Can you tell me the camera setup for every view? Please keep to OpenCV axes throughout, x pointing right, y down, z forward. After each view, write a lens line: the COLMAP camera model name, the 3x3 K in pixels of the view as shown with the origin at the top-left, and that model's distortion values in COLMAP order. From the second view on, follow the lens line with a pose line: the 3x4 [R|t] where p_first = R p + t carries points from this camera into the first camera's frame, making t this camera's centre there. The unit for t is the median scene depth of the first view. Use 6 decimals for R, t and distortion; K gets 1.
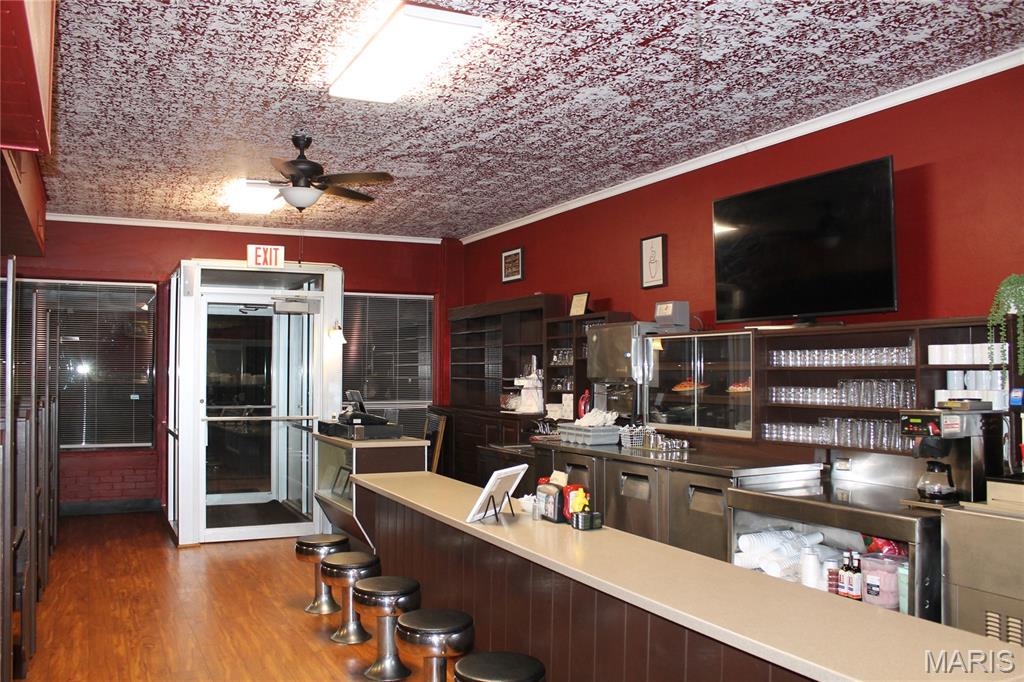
lens RADIAL K [[858.3, 0, 511.8], [0, 858.3, 345.9], [0, 0, 1]] dist [-0.166773, 0.147217]
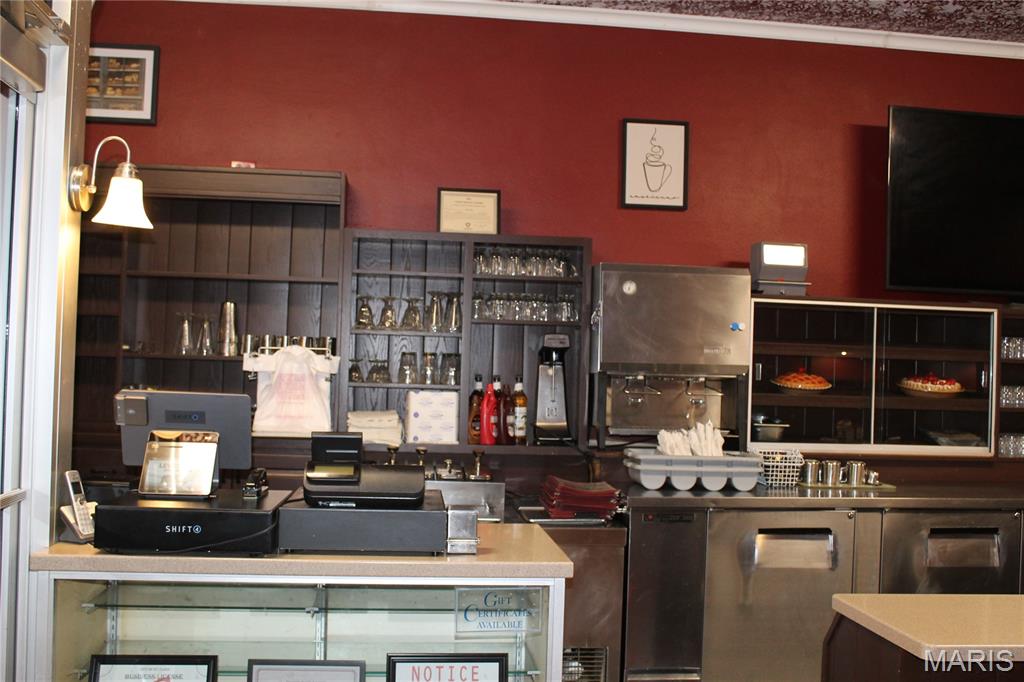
lens RADIAL K [[1045.6, 0, 512.0], [0, 1045.6, 341.0], [0, 0, 1]] dist [-0.124535, 0.146909]
pose [[0.344955, 0.030442, 0.938126, -0.728475], [-0.061041, 0.998086, -0.009943, 0.047456], [-0.936632, -0.053834, 0.346152, 1.161430]]
